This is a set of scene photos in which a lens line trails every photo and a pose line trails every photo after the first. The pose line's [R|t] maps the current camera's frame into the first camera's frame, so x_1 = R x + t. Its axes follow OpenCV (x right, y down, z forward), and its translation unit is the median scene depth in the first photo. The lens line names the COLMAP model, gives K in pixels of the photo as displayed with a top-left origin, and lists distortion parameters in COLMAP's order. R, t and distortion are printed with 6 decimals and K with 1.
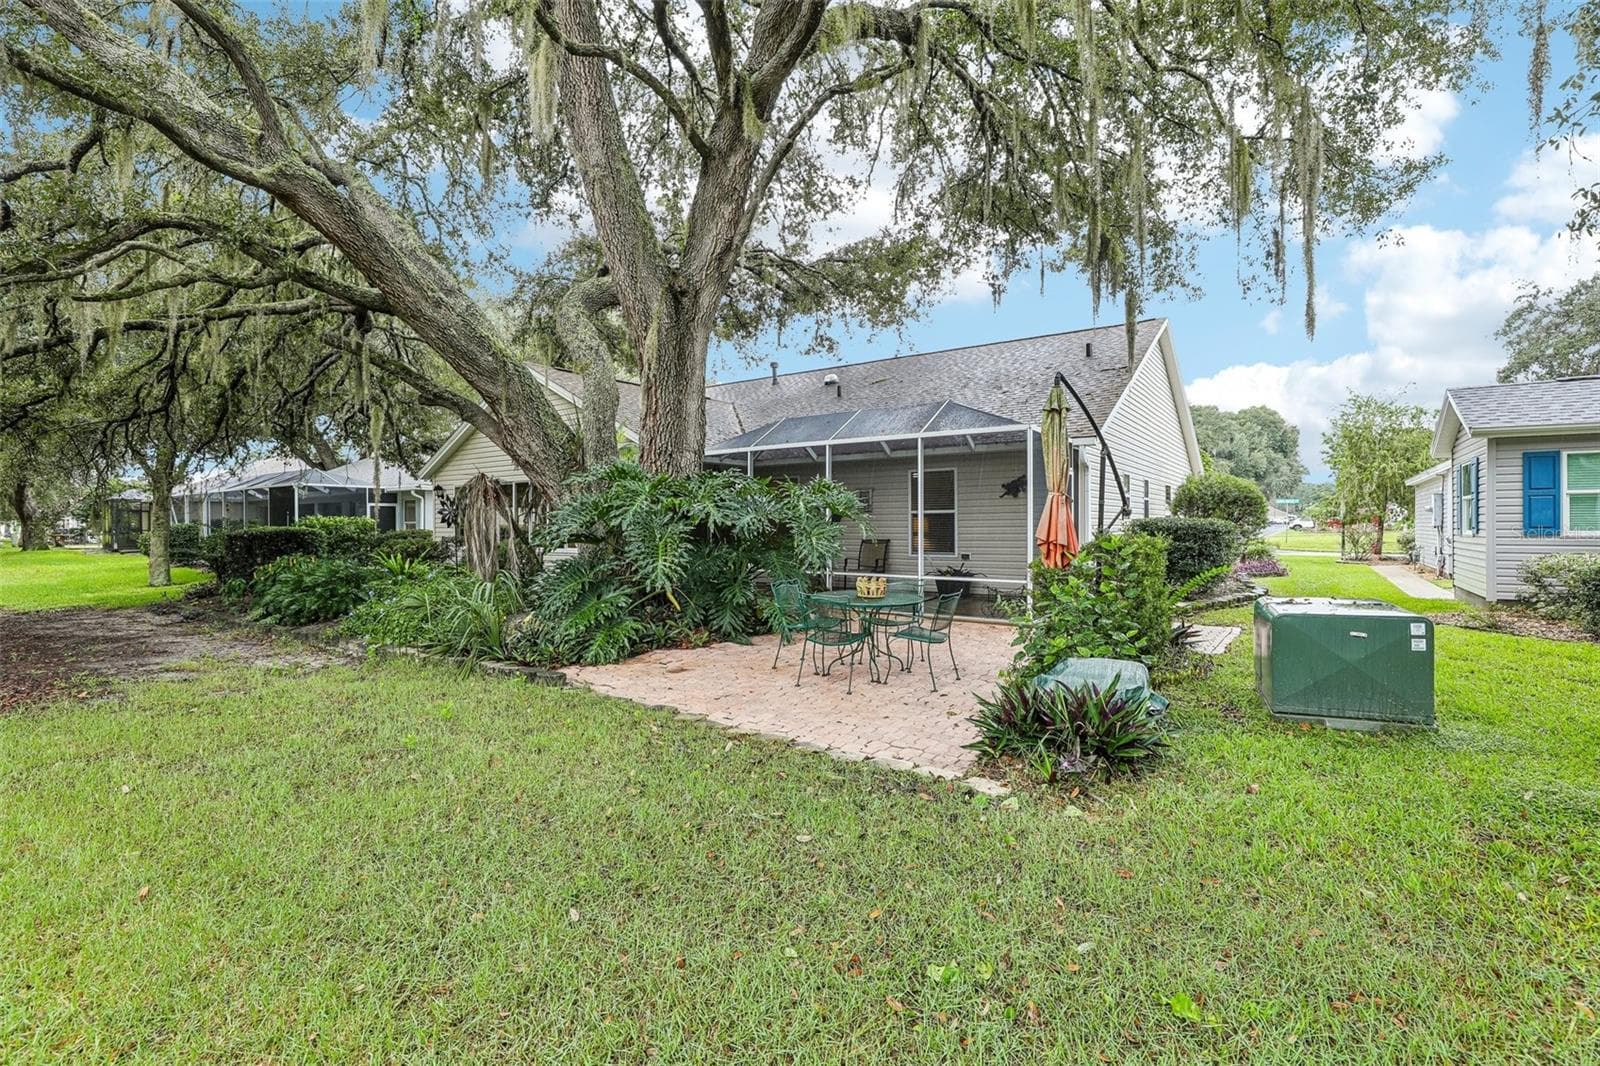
lens RADIAL K [[785.1, 0, 799.0], [0, 785.1, 533.2], [0, 0, 1]] dist [-0.027688, 0.000548]
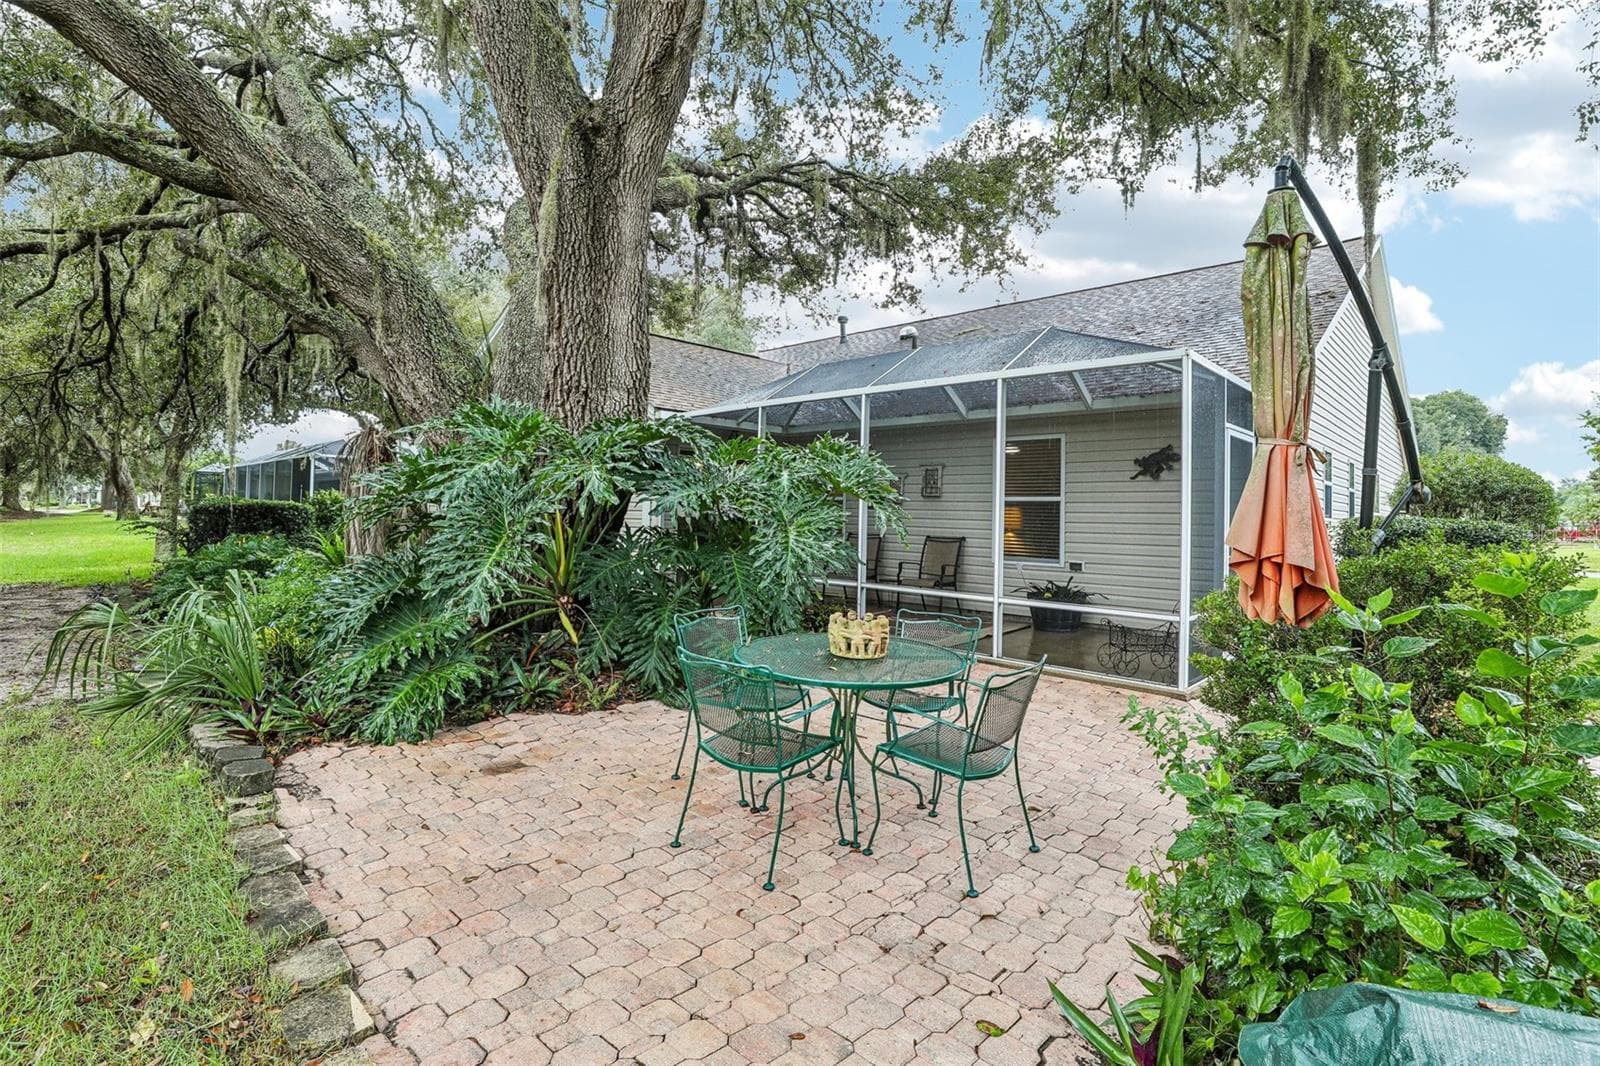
lens RADIAL K [[785.1, 0, 787.8], [0, 785.1, 491.9], [0, 0, 1]] dist [-0.027688, 0.000548]
pose [[0.986885, 0.022568, -0.159839, 0.079046], [-0.029315, 0.998770, -0.039978, -0.000001], [0.158740, 0.044139, 0.986333, 0.317517]]
